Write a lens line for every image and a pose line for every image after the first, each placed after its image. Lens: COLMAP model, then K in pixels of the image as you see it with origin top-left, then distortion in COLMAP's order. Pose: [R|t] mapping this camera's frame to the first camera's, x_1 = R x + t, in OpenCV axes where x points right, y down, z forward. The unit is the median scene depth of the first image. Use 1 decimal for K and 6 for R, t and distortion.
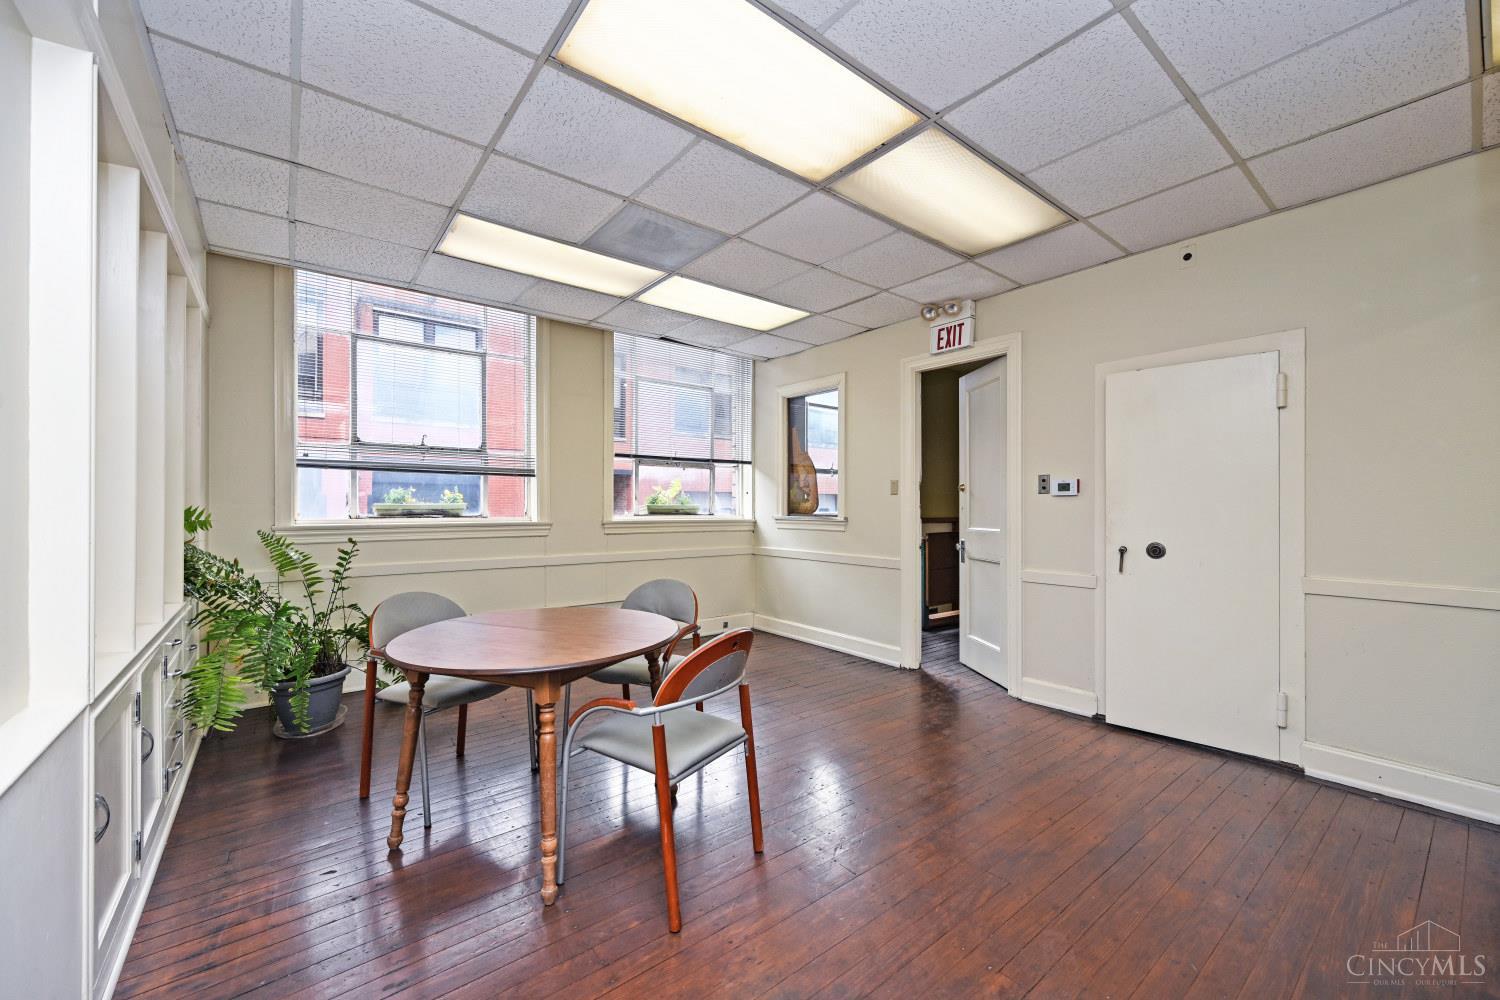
lens RADIAL K [[587.5, 0, 751.8], [0, 587.5, 505.6], [0, 0, 1]] dist [-0.002302, -0.000002]
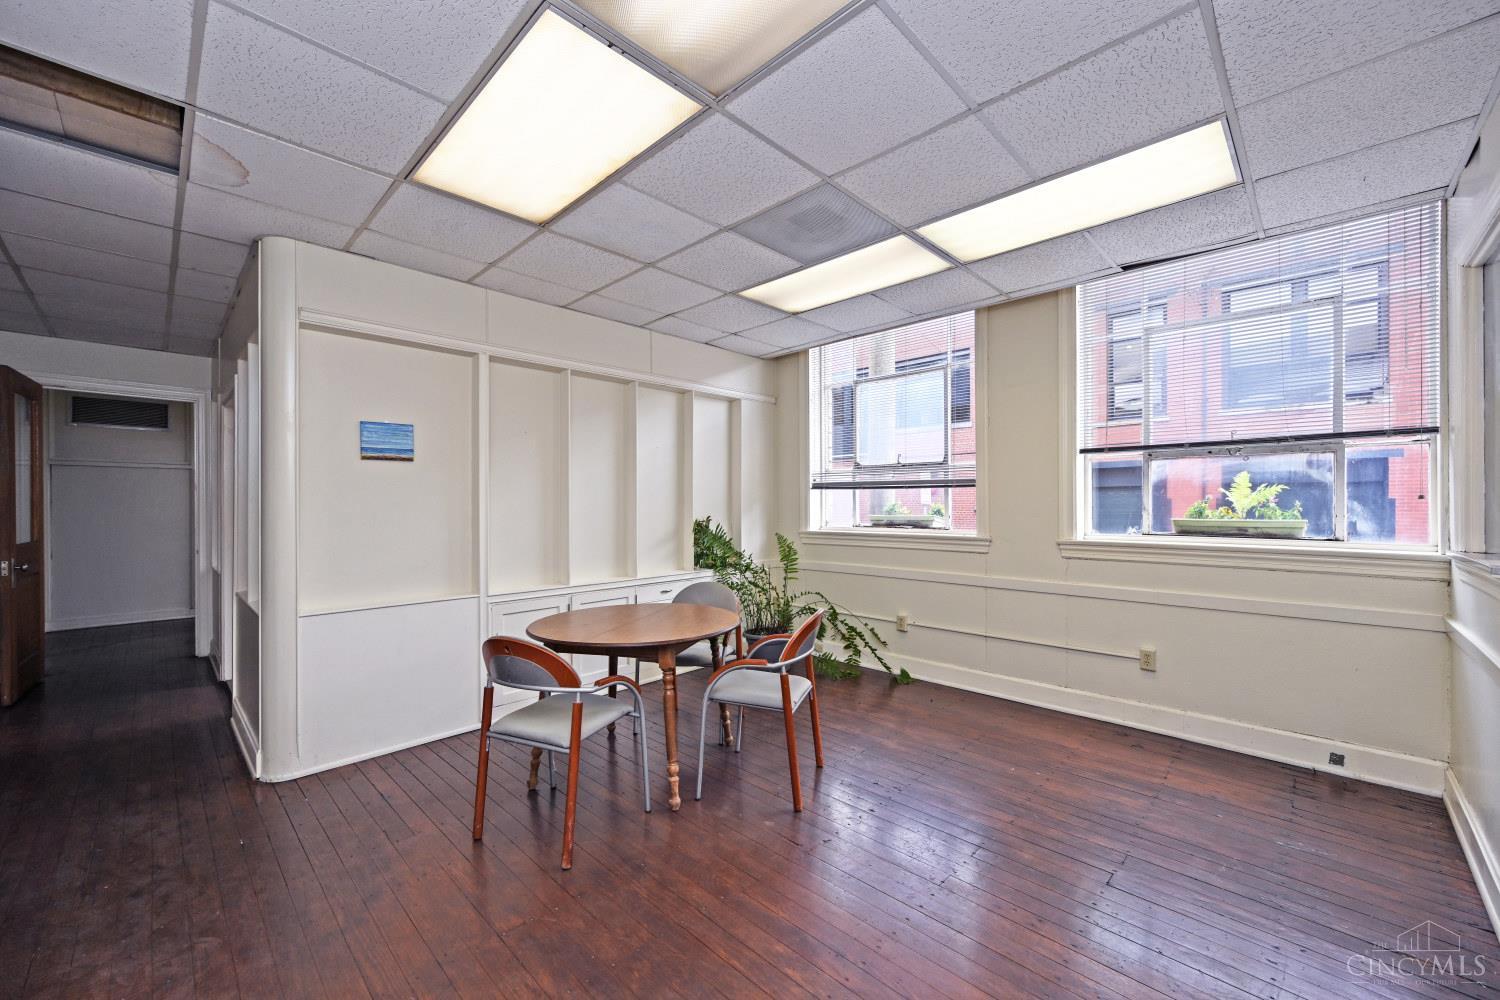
lens RADIAL K [[587.5, 0, 749.1], [0, 587.5, 505.9], [0, 0, 1]] dist [-0.002302, -0.000002]
pose [[0.128347, -0.000276, -0.991729, 0.538381], [0.005081, 0.999987, 0.000380, -0.024813], [0.991716, -0.005088, 0.128347, 0.598661]]
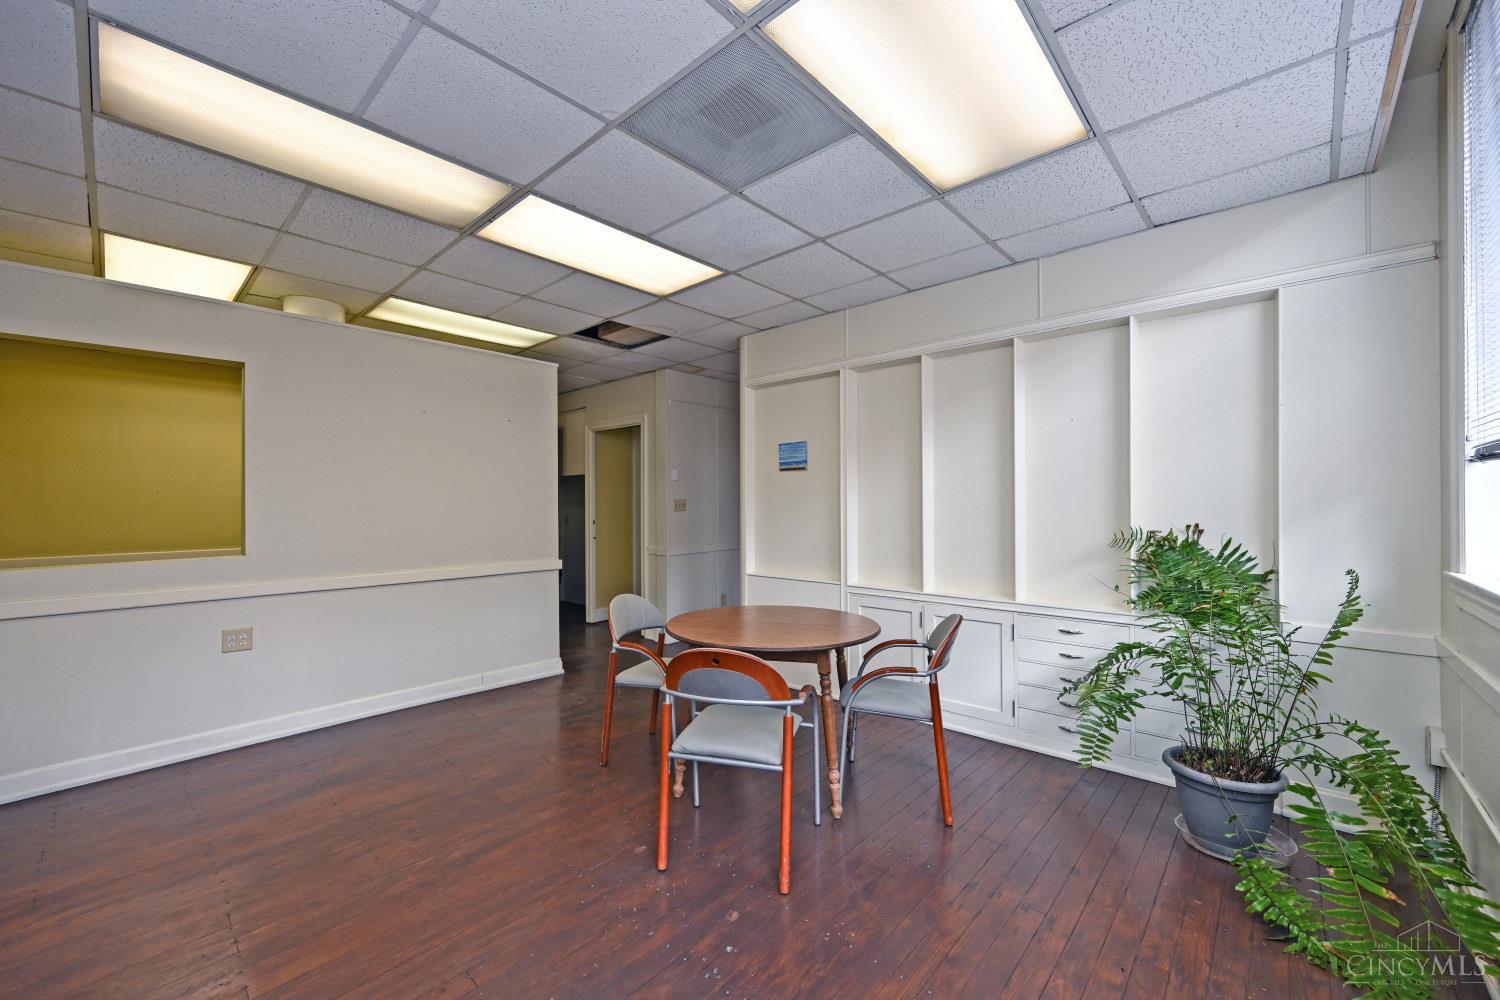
lens RADIAL K [[587.5, 0, 747.2], [0, 587.5, 495.3], [0, 0, 1]] dist [-0.002302, -0.000002]
pose [[-0.987106, -0.001818, -0.160056, -0.056474], [0.000653, 0.999881, -0.015383, -0.026667], [0.160065, -0.015289, -0.986988, 1.252094]]
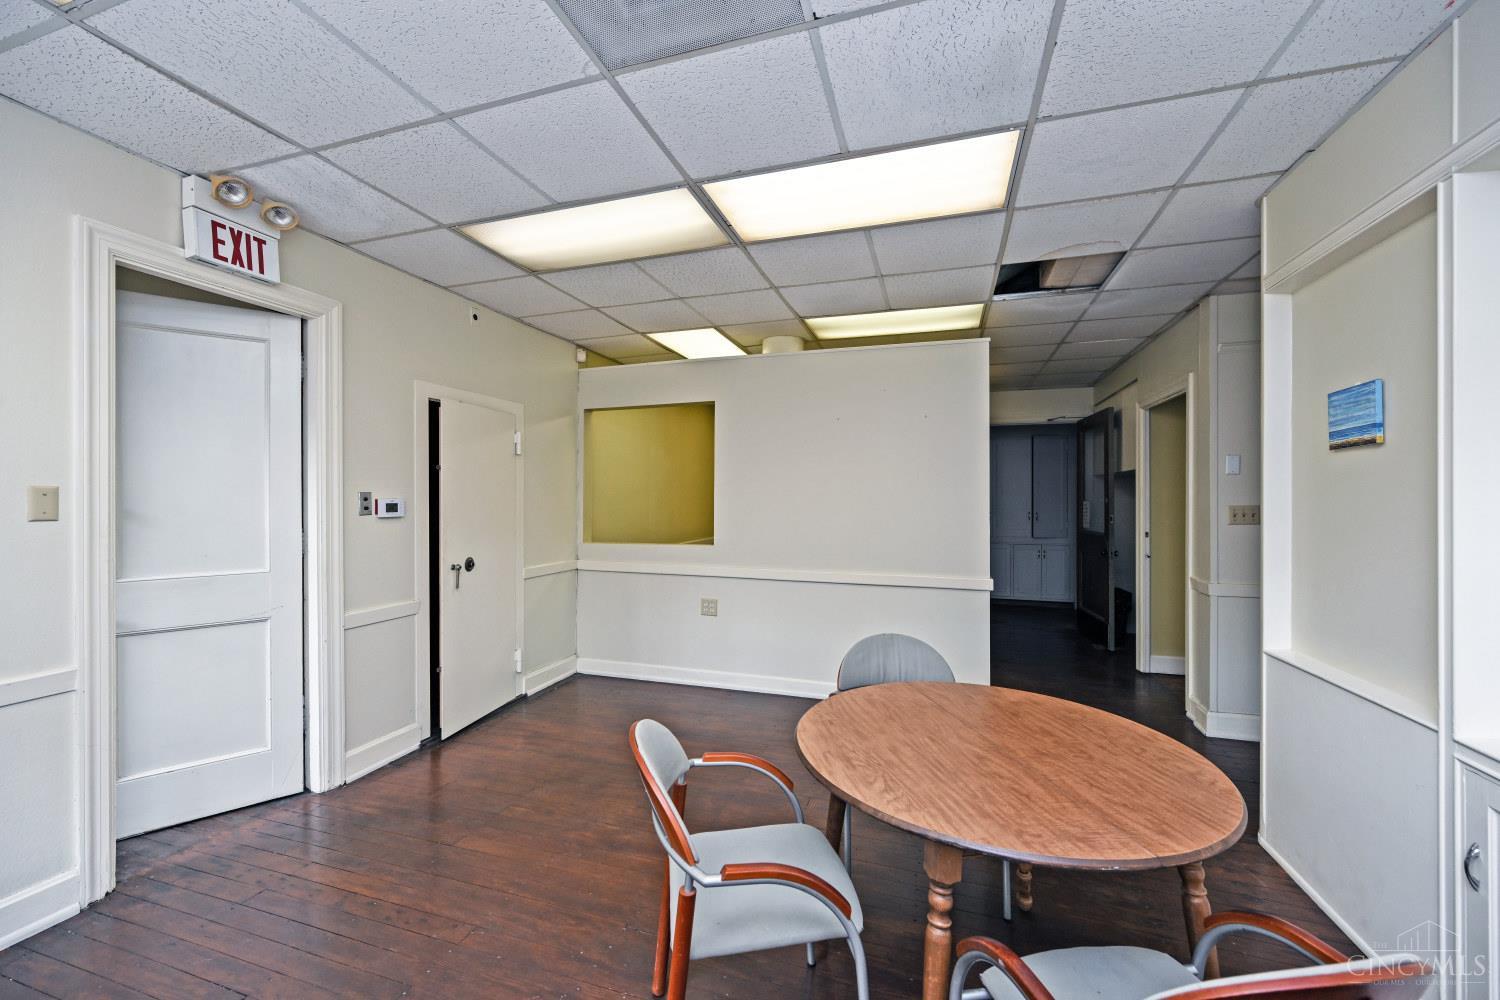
lens RADIAL K [[587.5, 0, 752.4], [0, 587.5, 495.8], [0, 0, 1]] dist [-0.002302, -0.000002]
pose [[-0.558293, 0.000294, 0.829644, -0.431469], [-0.007600, 0.999956, -0.005469, -0.041788], [-0.829609, -0.009358, -0.558267, 0.898543]]
